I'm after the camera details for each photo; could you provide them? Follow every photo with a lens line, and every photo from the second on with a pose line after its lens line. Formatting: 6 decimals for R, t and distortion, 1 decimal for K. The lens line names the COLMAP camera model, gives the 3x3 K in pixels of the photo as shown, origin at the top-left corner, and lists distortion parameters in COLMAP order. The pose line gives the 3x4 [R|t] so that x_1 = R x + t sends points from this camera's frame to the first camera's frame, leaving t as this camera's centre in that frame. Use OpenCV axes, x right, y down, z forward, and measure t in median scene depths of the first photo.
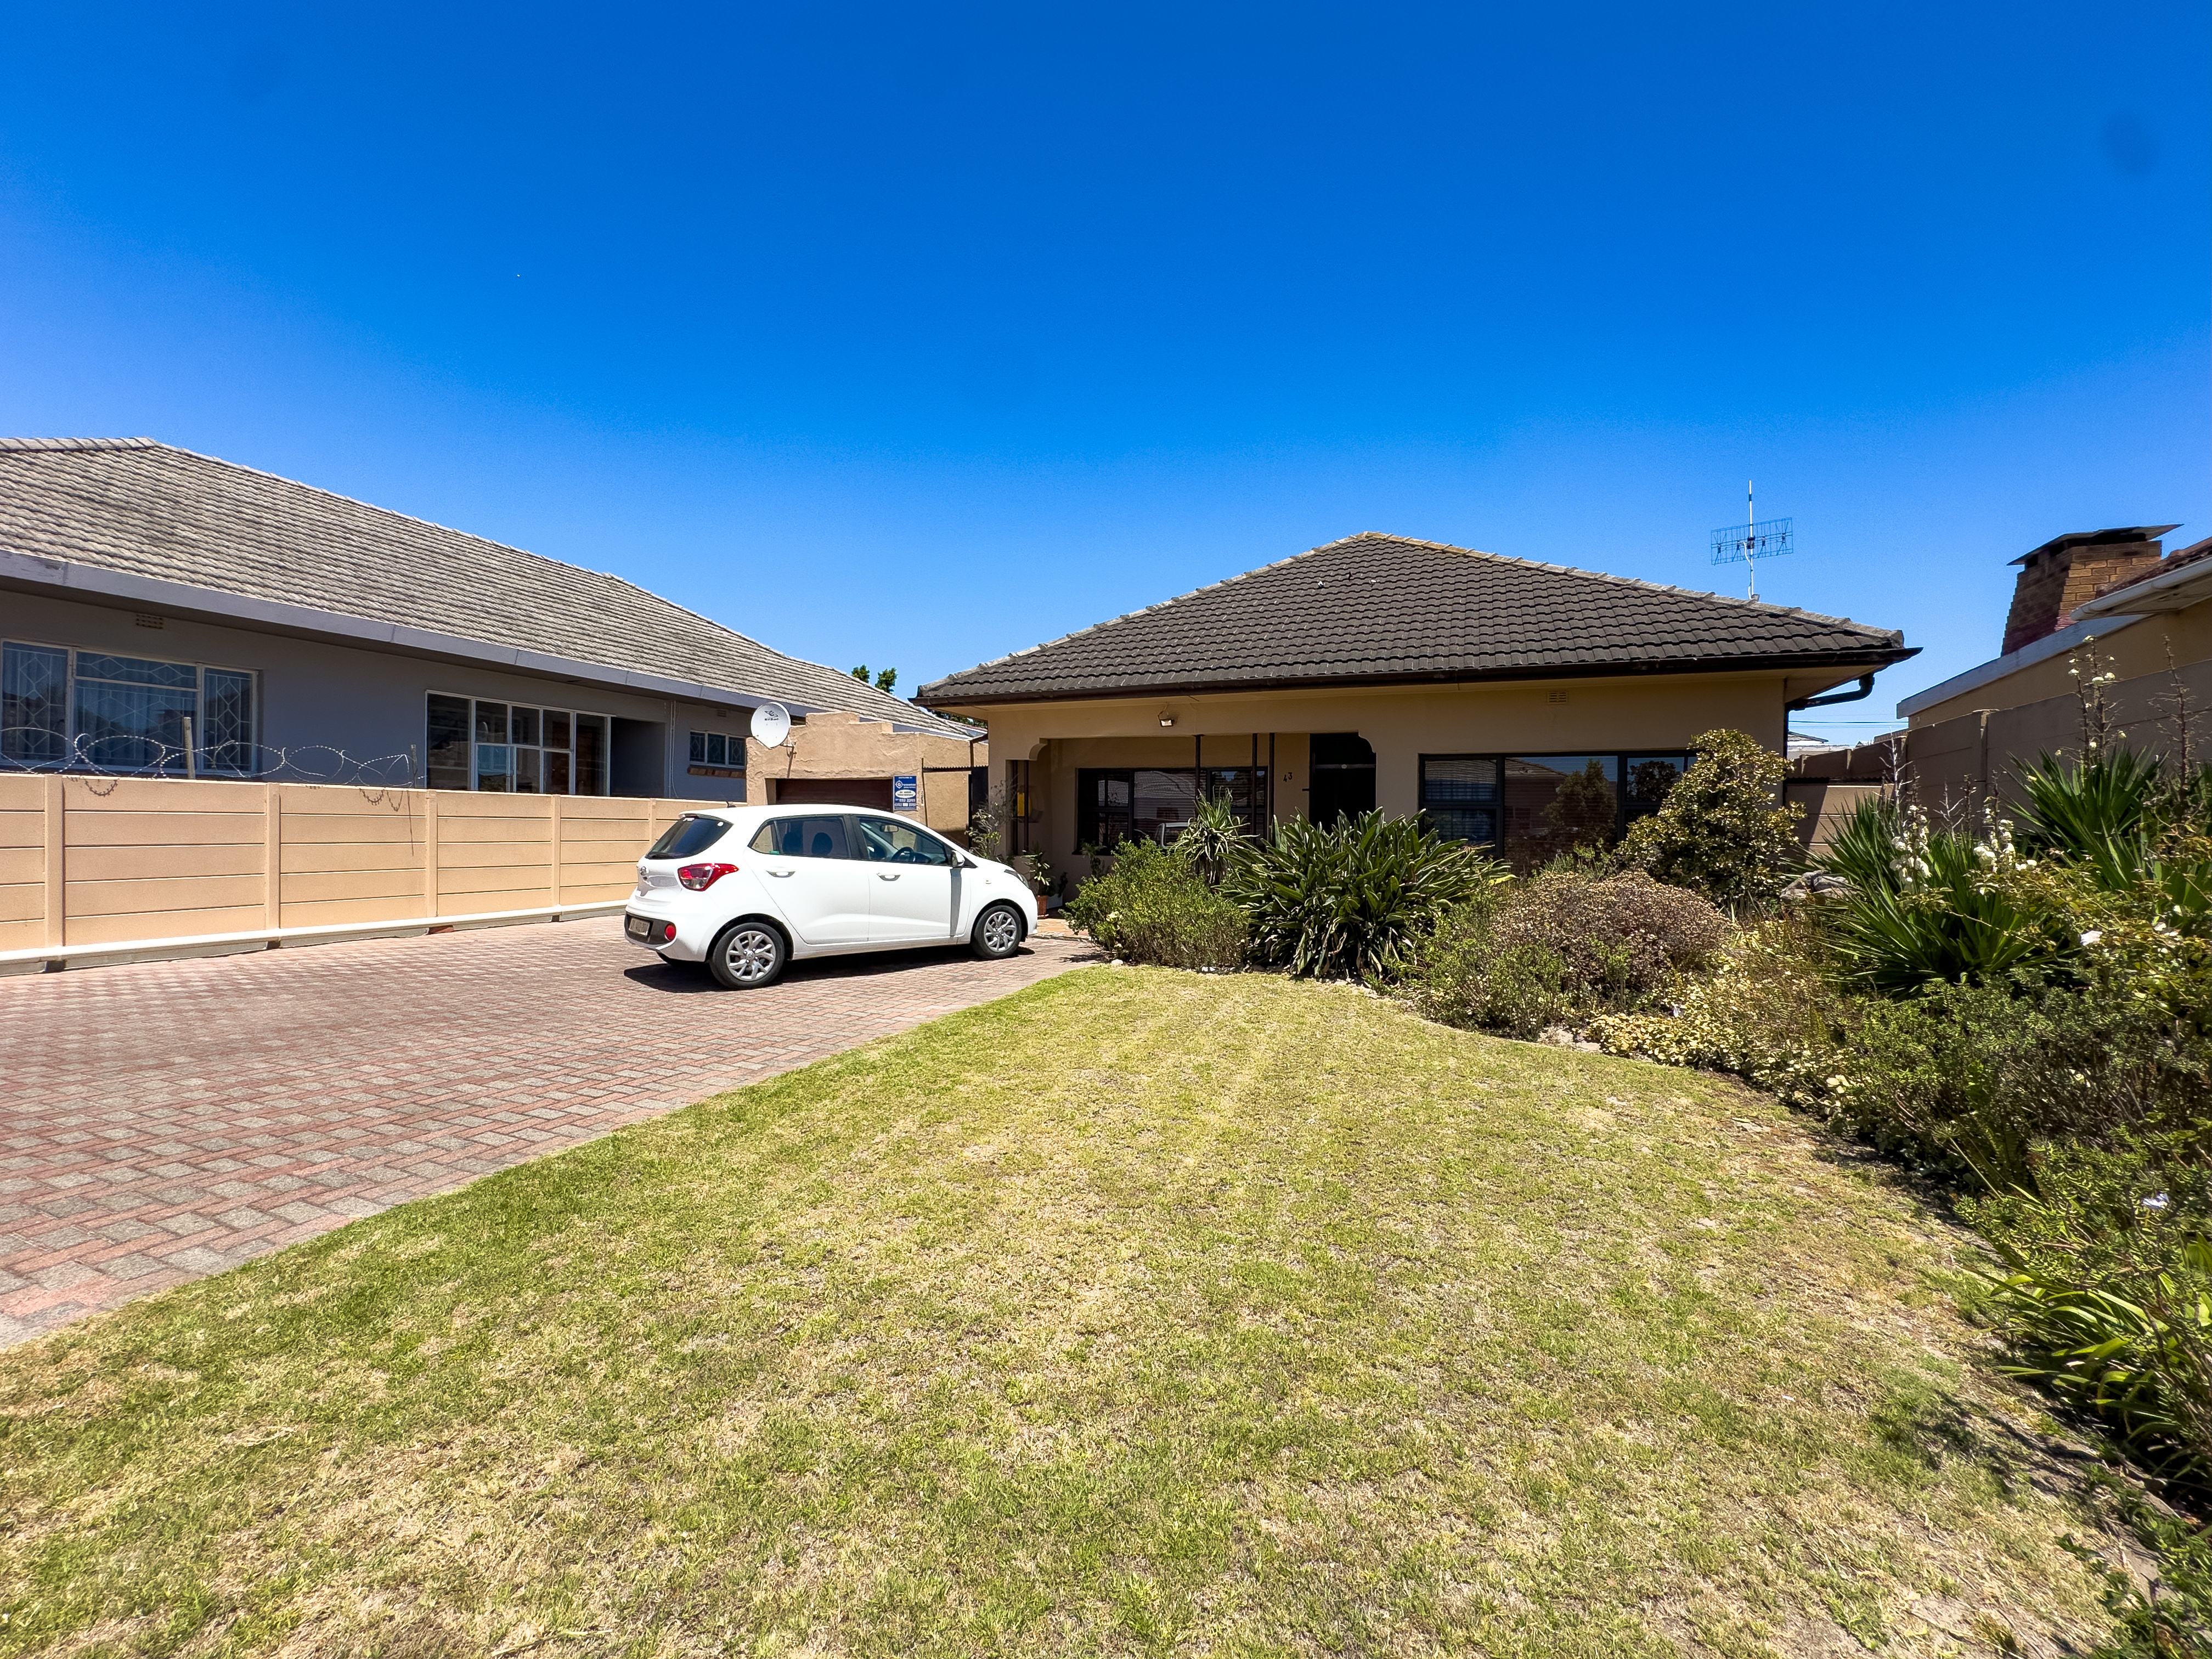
lens RADIAL K [[884.5, 0, 1106.0], [0, 884.5, 827.5], [0, 0, 1]] dist [-0.001843, 0.000547]
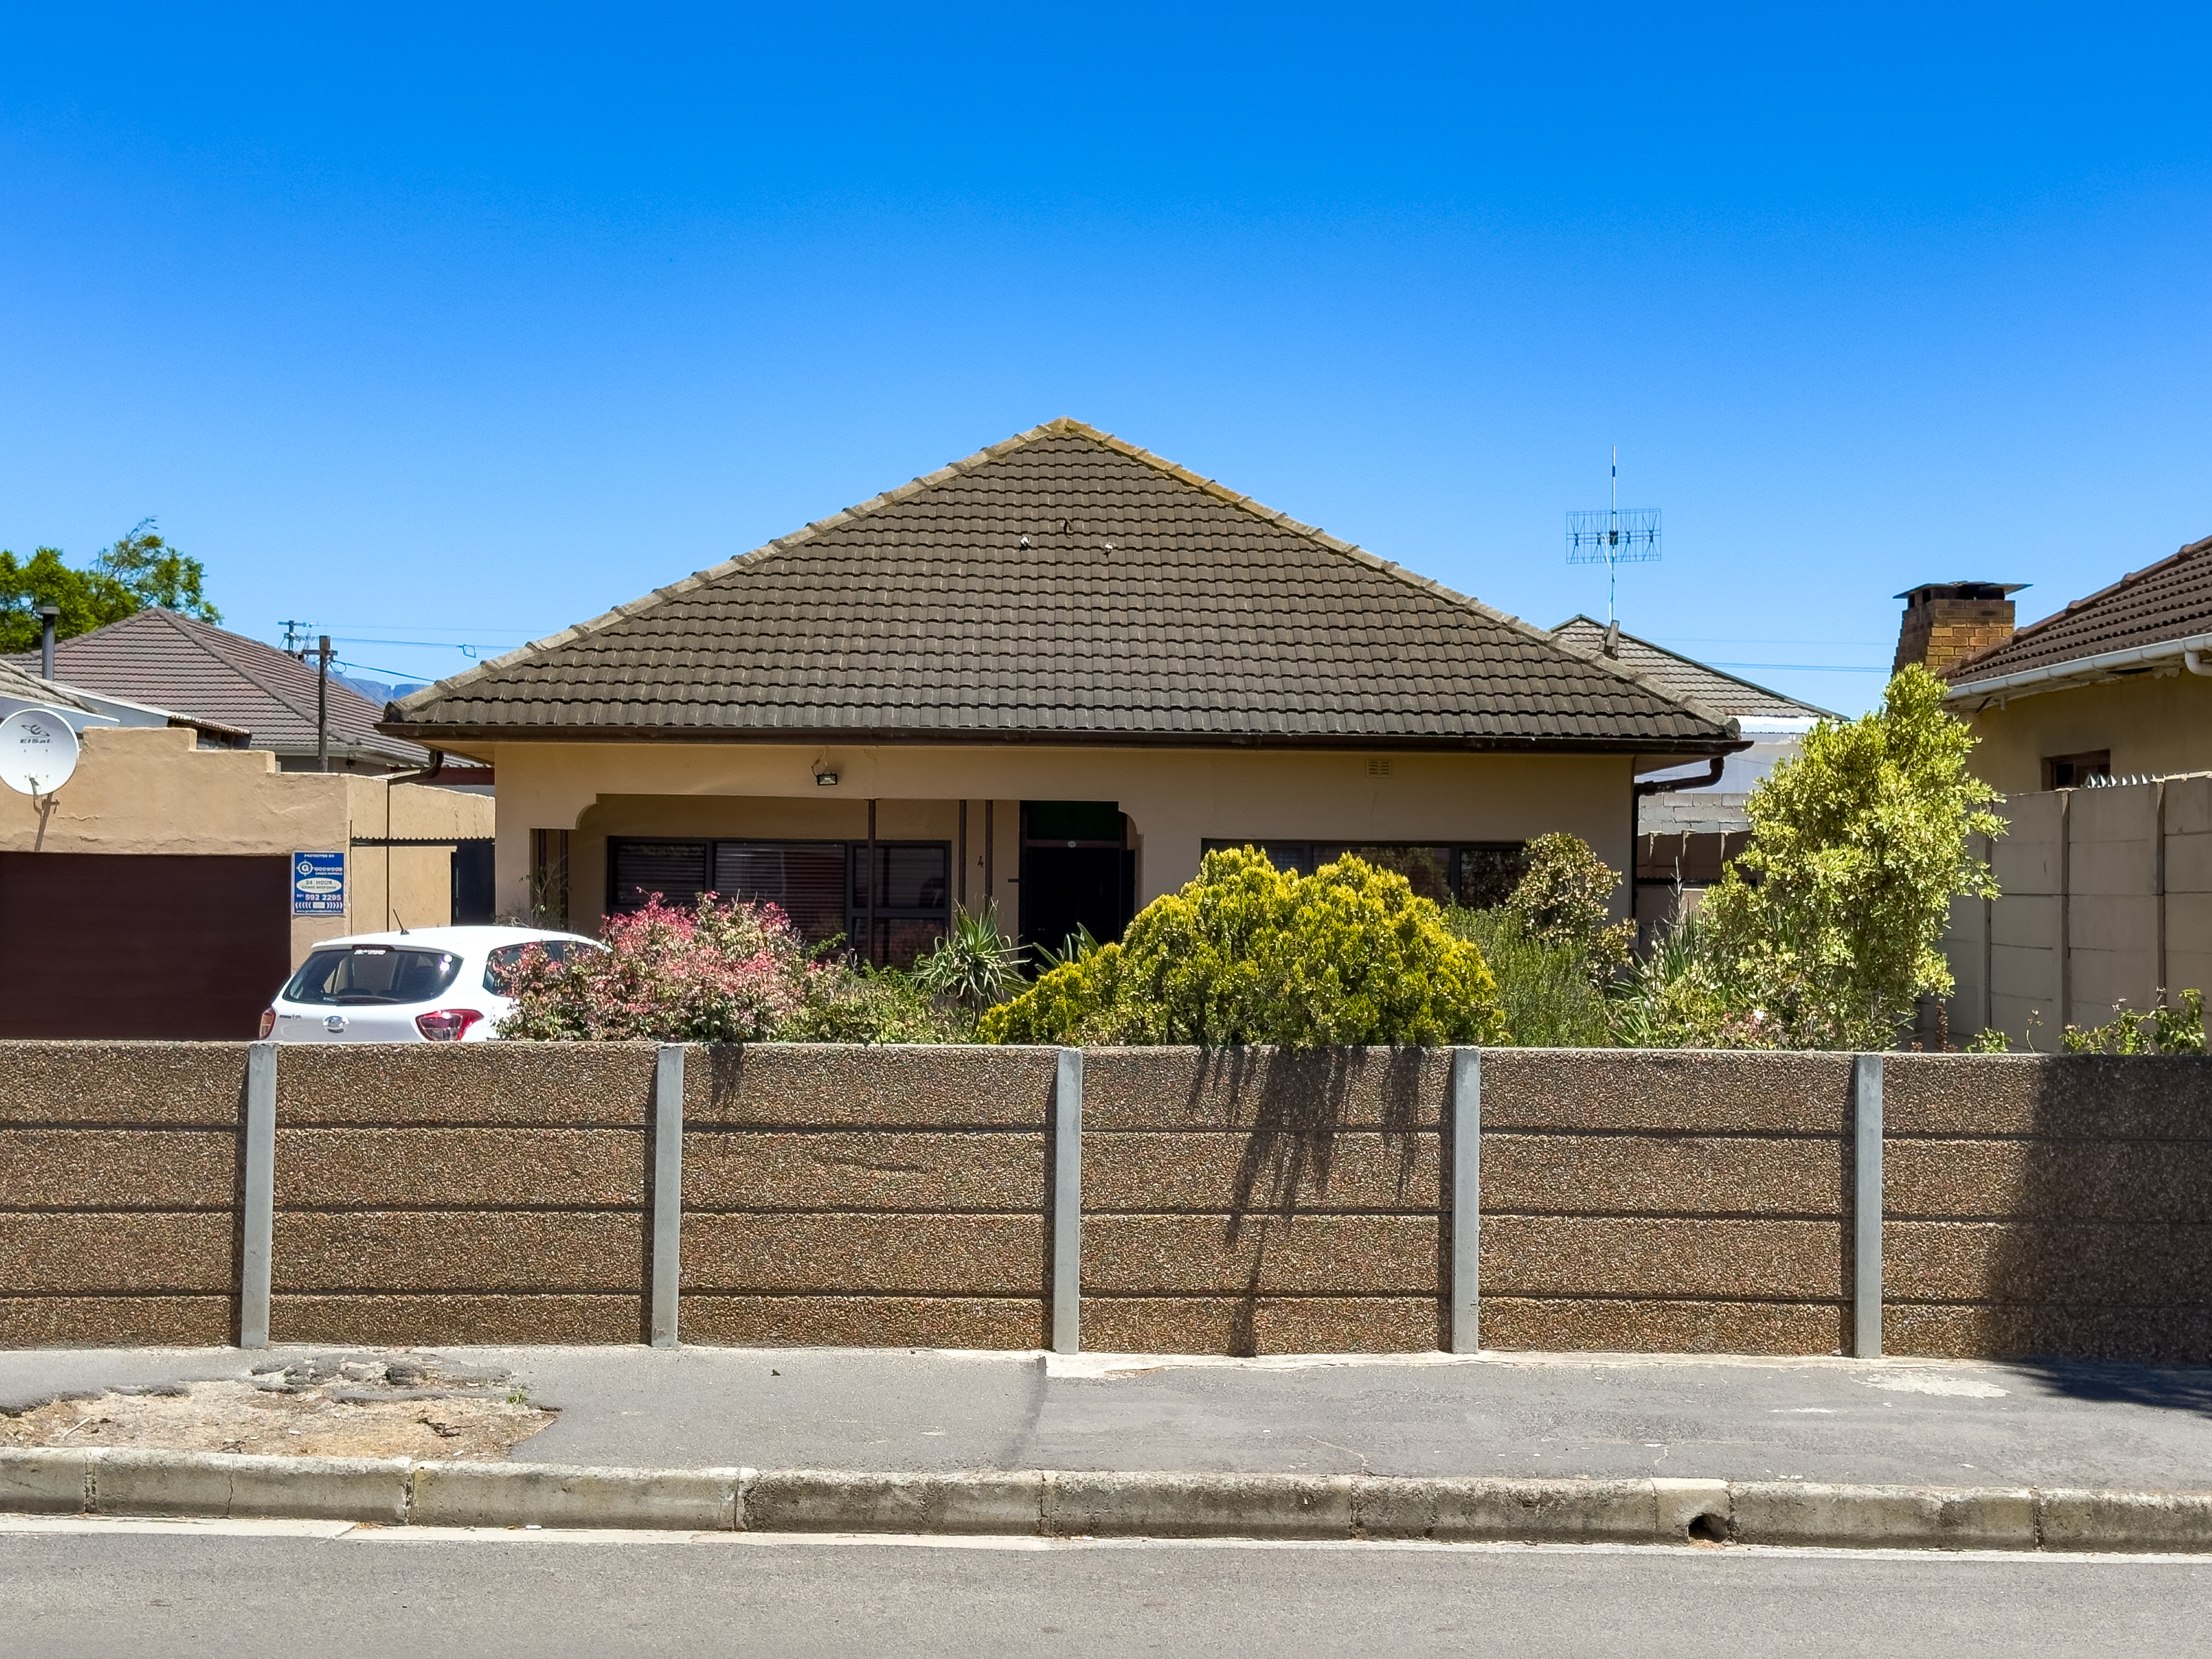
lens RADIAL K [[3071.1, 0, 1106.0], [0, 3071.1, 829.5], [0, 0, 1]] dist [0.169606, -0.003234]
pose [[0.915731, 0.006188, 0.401745, -0.796195], [0.001370, 0.999828, -0.018523, -0.052409], [-0.401790, 0.017512, 0.915564, -1.374624]]
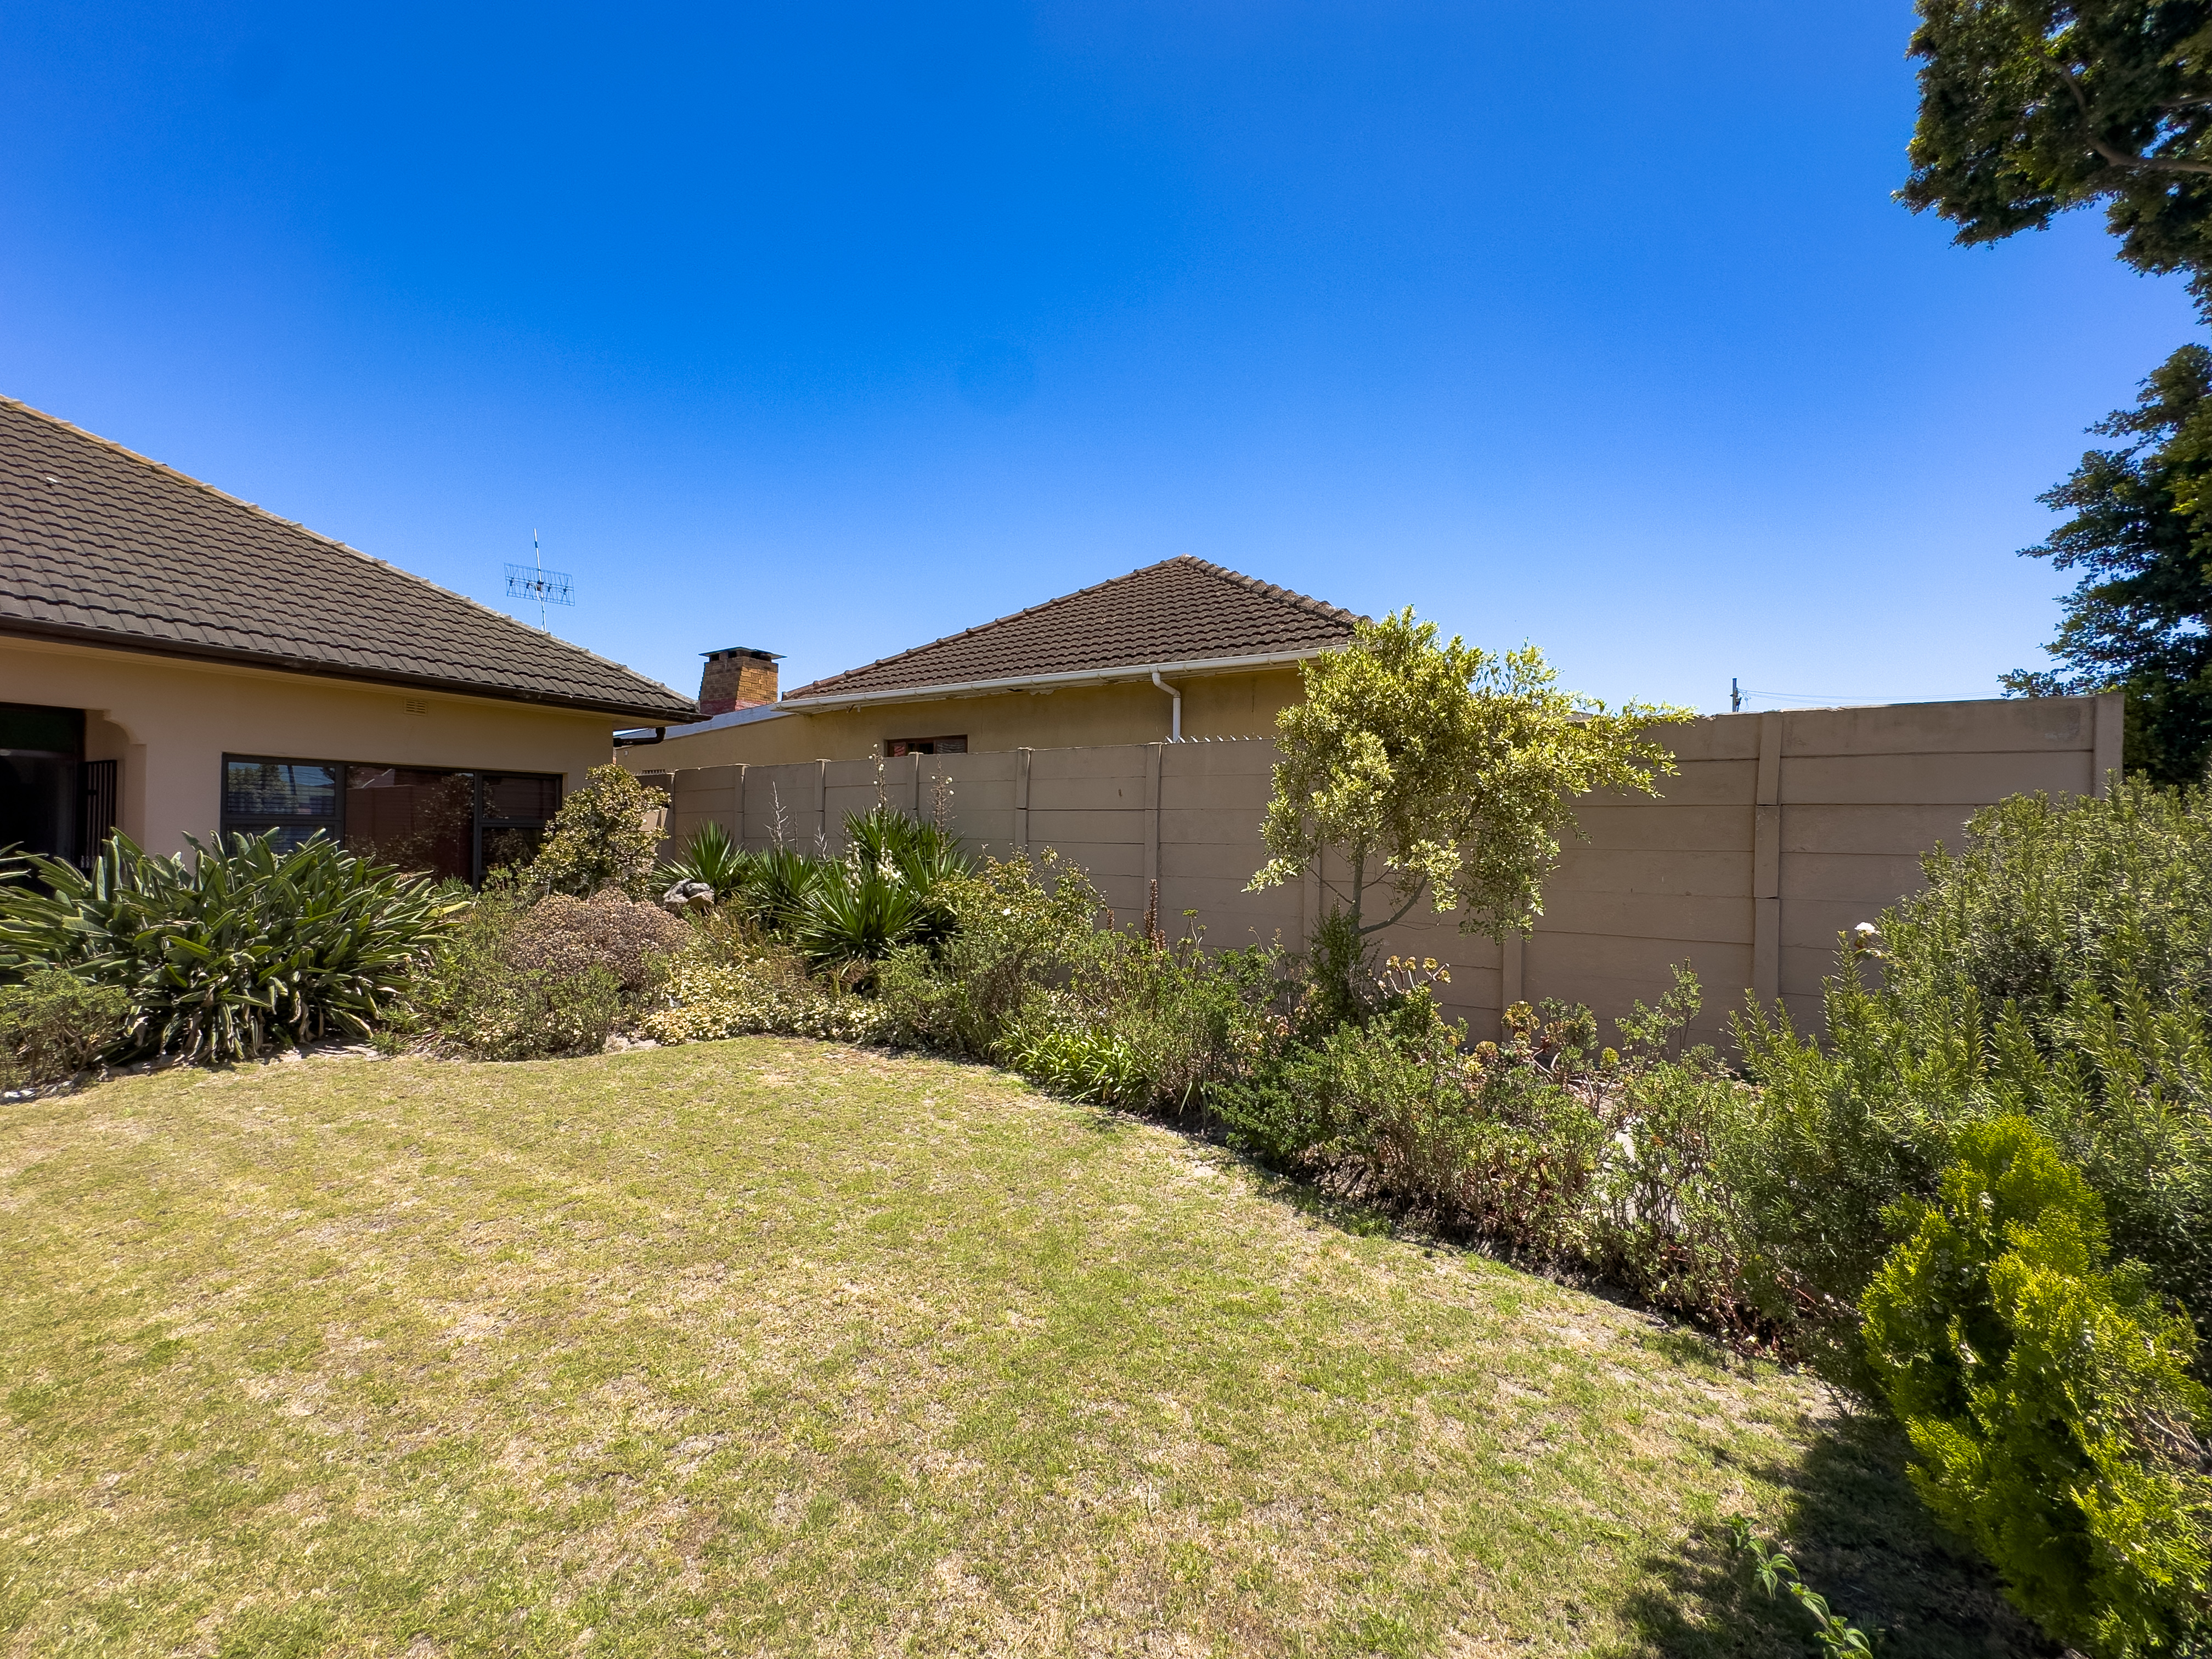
lens RADIAL K [[884.5, 0, 1106.0], [0, 884.5, 827.5], [0, 0, 1]] dist [-0.001843, 0.000547]
pose [[0.160748, -0.000864, 0.986995, -0.323557], [-0.007783, 0.999967, 0.002142, -0.029578], [-0.986965, -0.008026, 0.160736, 0.134065]]
